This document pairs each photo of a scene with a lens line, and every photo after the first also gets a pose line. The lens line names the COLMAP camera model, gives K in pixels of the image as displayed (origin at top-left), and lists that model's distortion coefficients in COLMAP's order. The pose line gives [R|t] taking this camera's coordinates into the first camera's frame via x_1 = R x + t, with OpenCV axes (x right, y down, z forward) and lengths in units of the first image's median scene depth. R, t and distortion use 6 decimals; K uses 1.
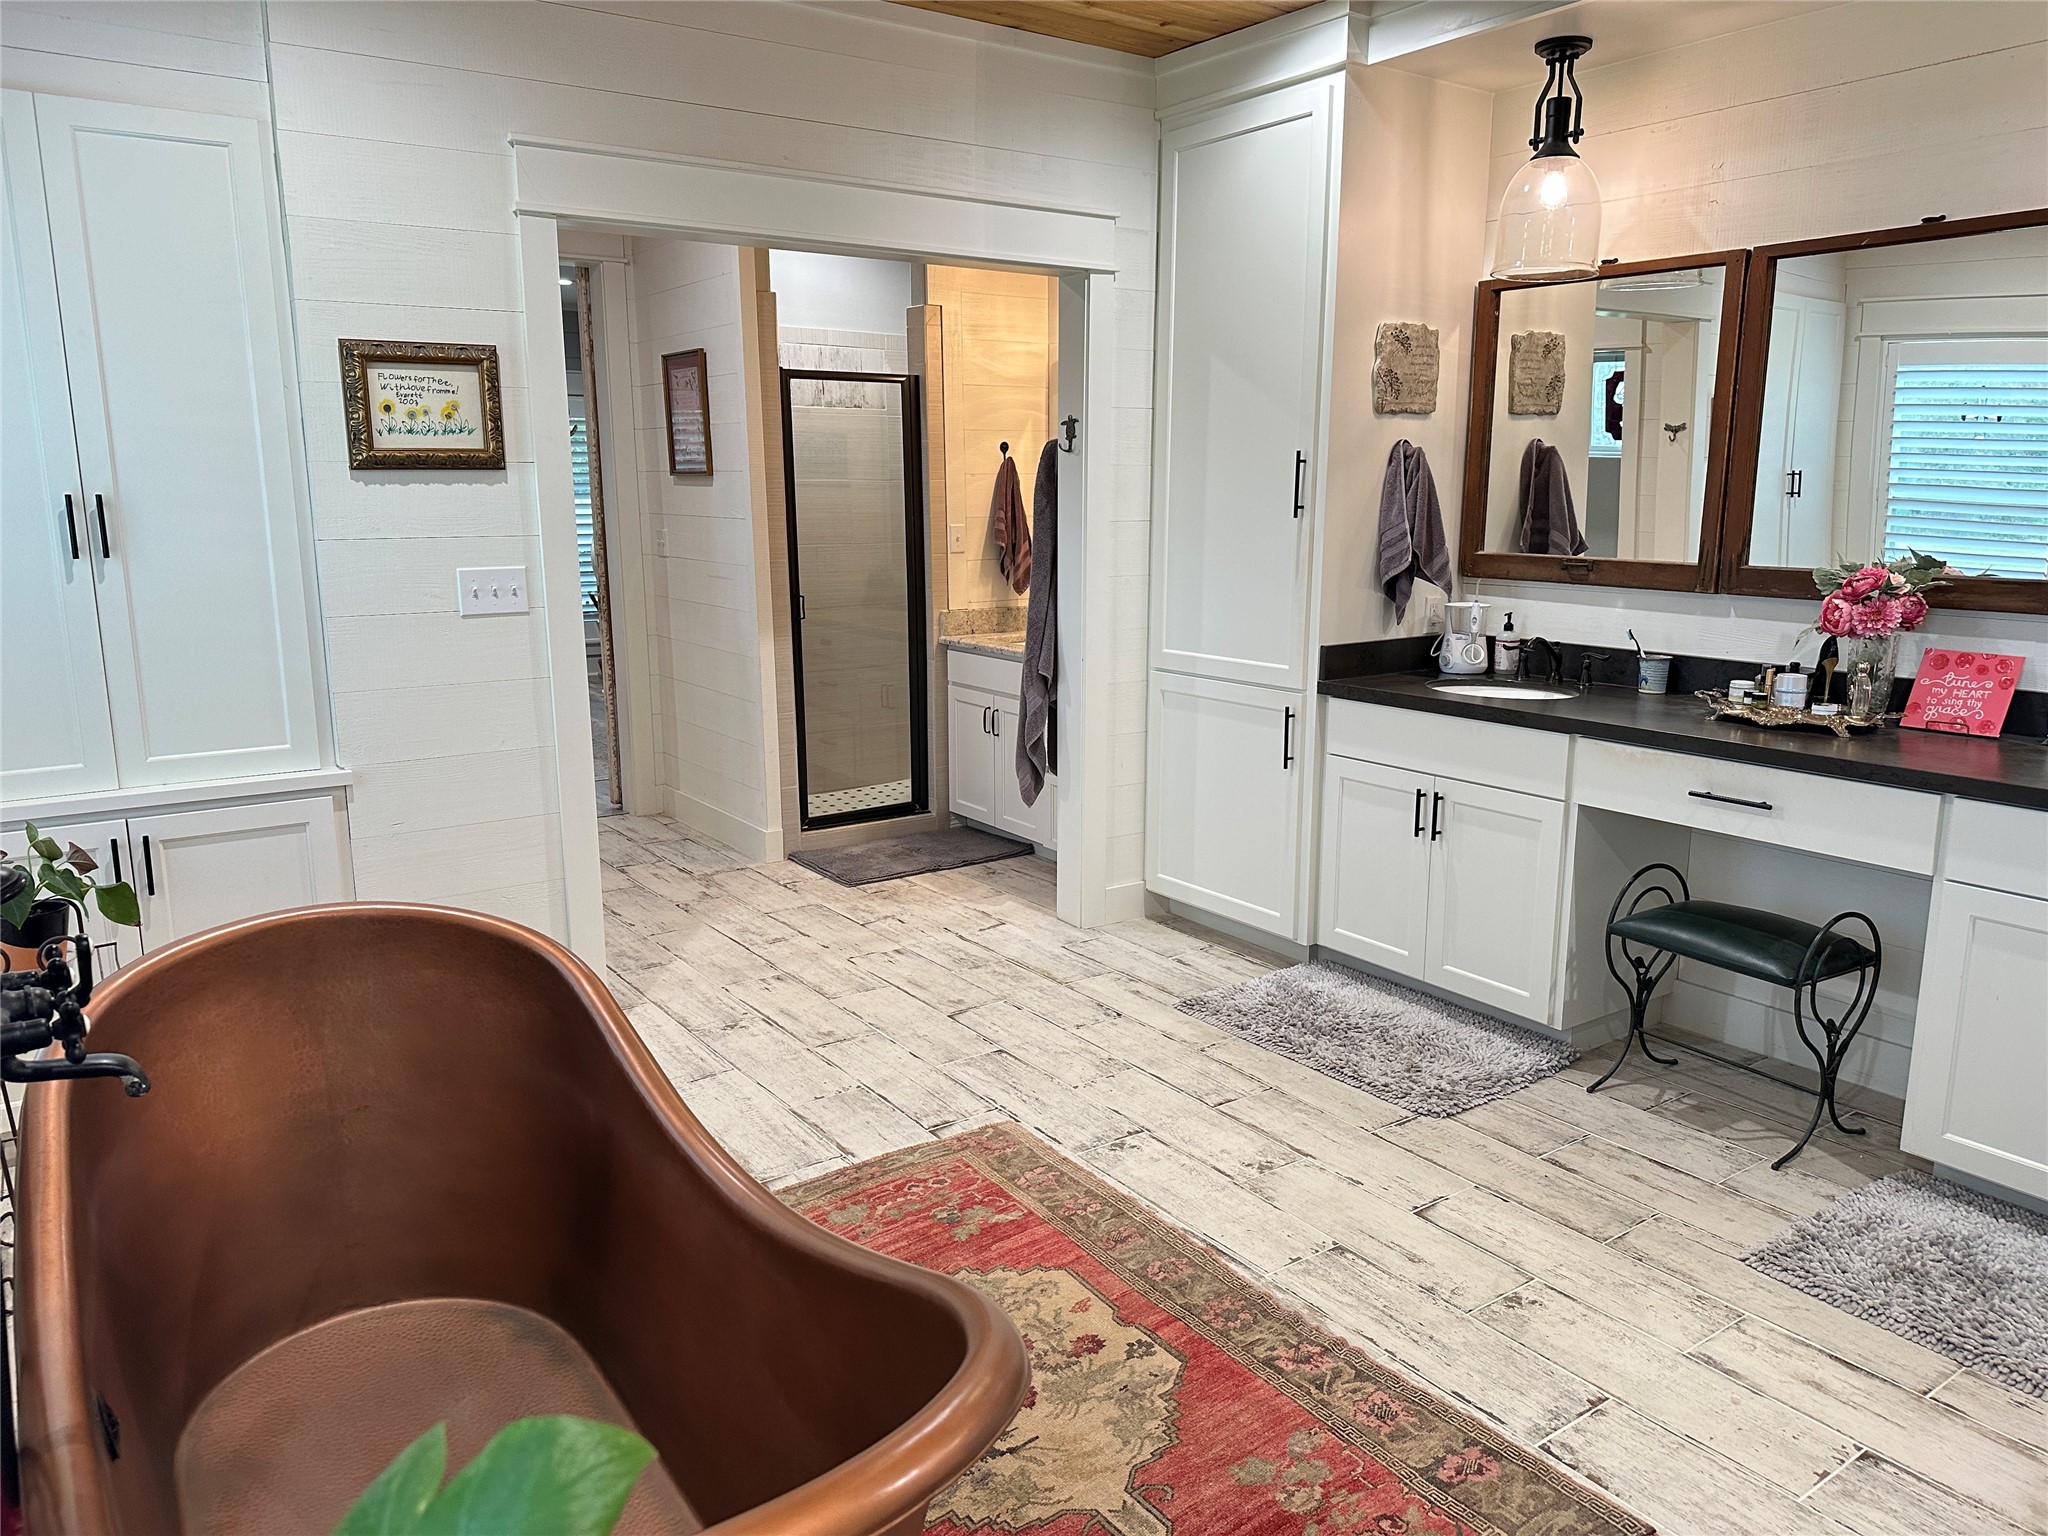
lens RADIAL K [[1431.2, 0, 1033.6], [0, 1431.2, 760.7], [0, 0, 1]] dist [0.062897, -0.082719]
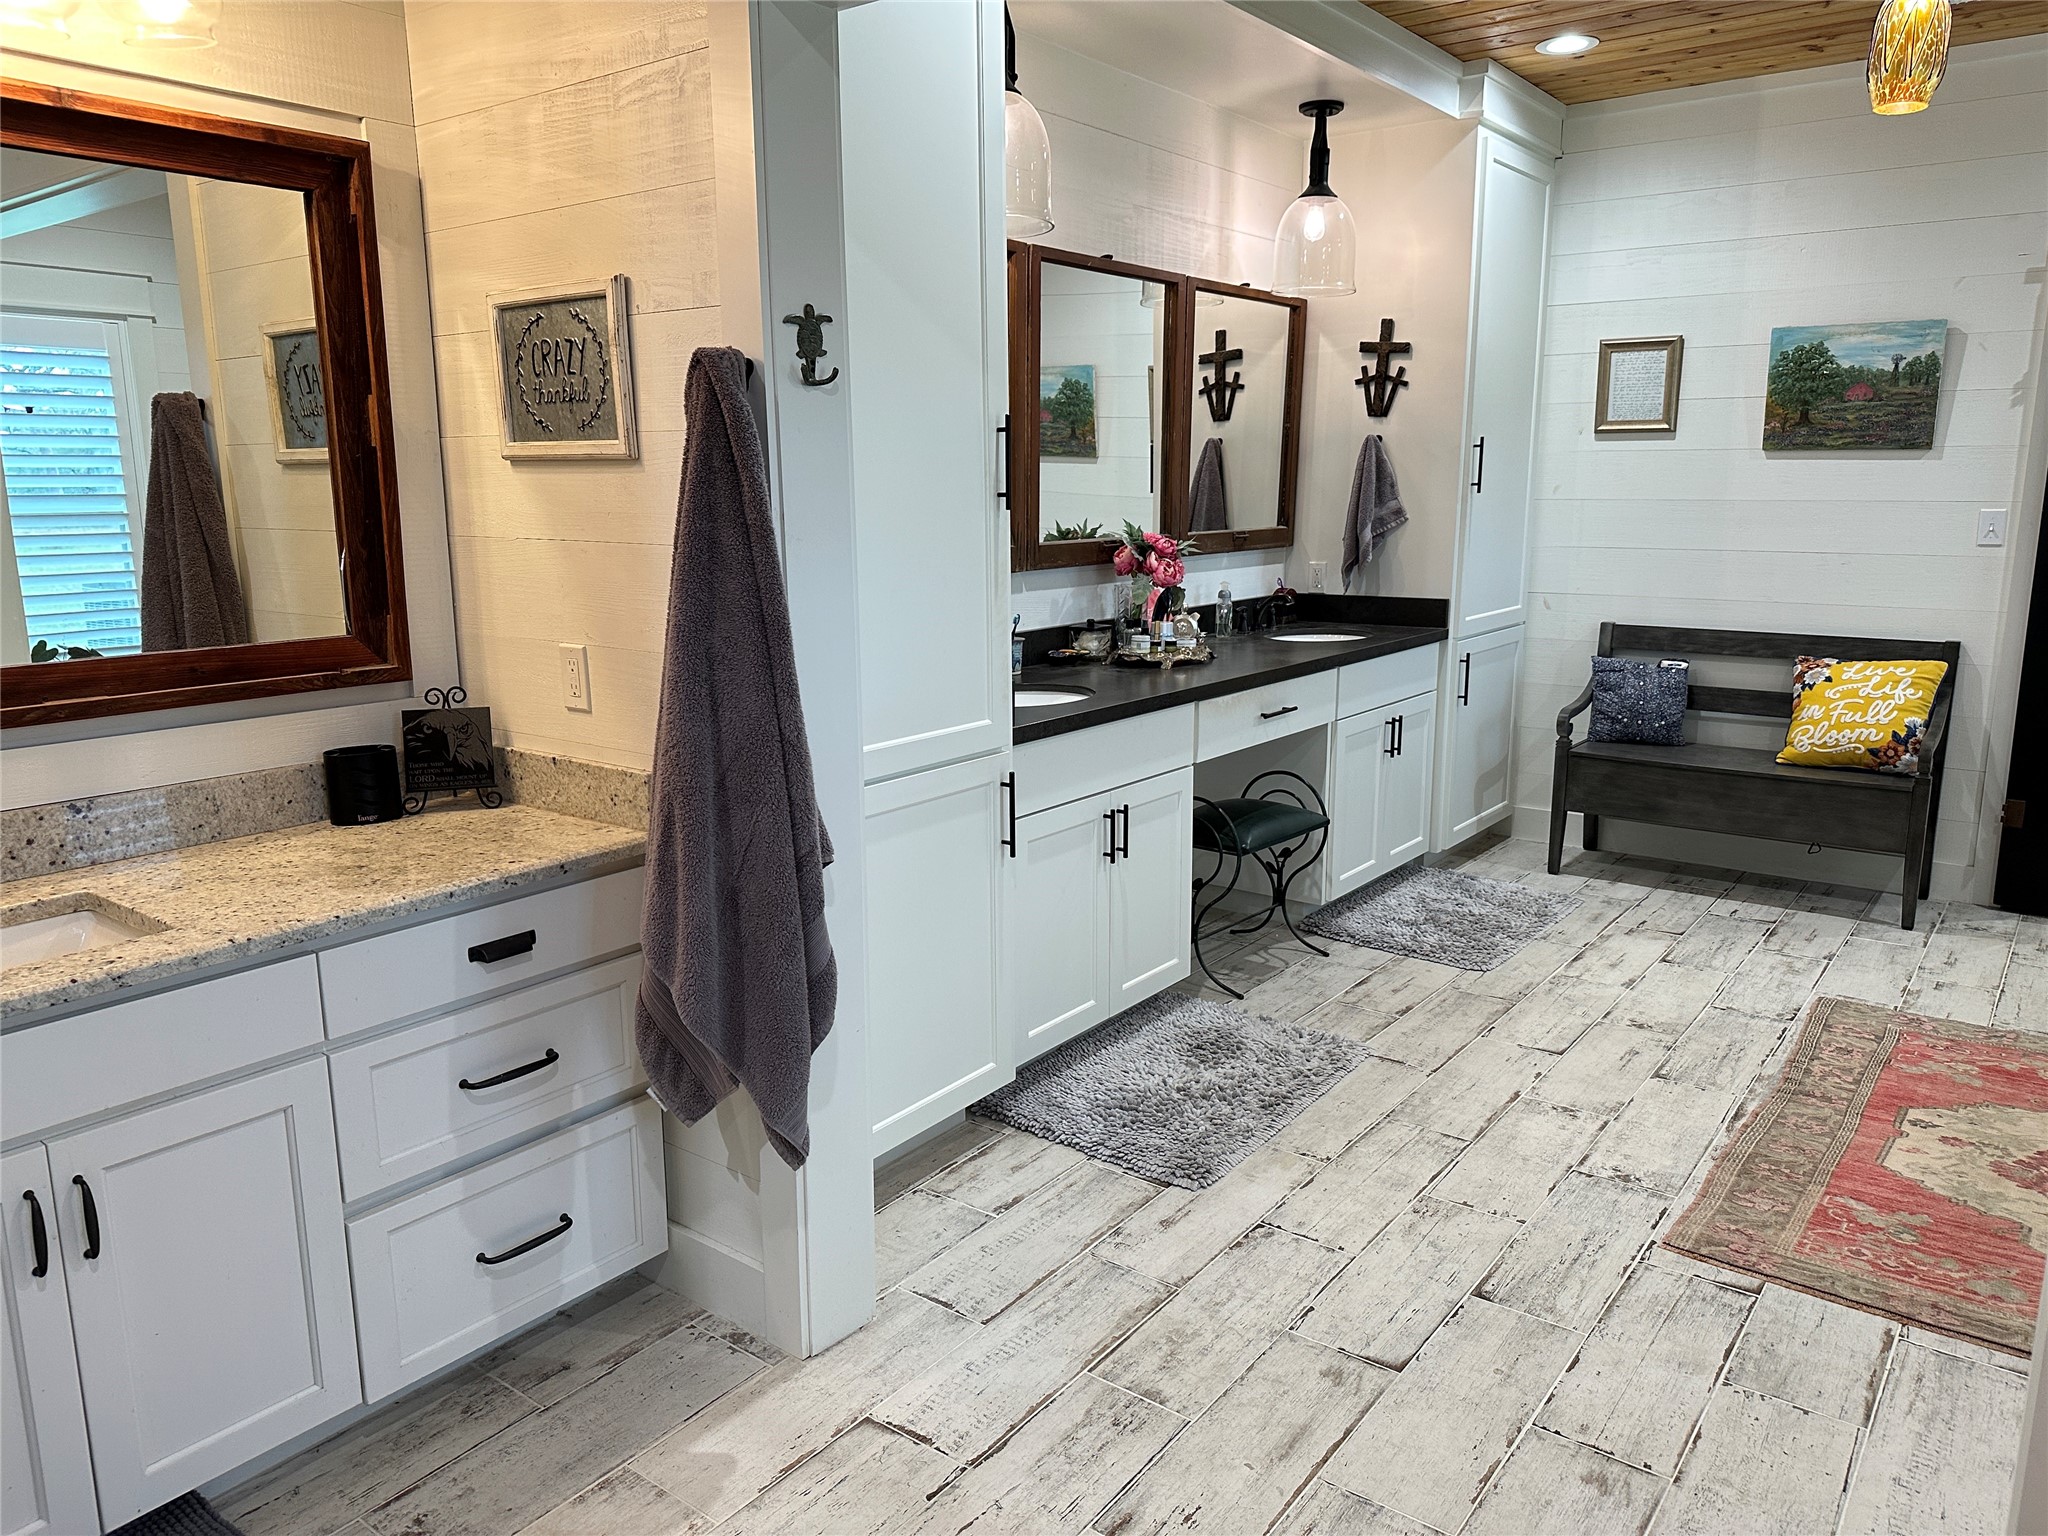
lens RADIAL K [[1431.2, 0, 1041.9], [0, 1431.2, 756.3], [0, 0, 1]] dist [0.062897, -0.082719]
pose [[-0.308214, -0.186739, 0.932809, -0.621442], [0.177102, 0.952140, 0.249127, -0.278618], [-0.934687, 0.241987, -0.260391, 1.480154]]
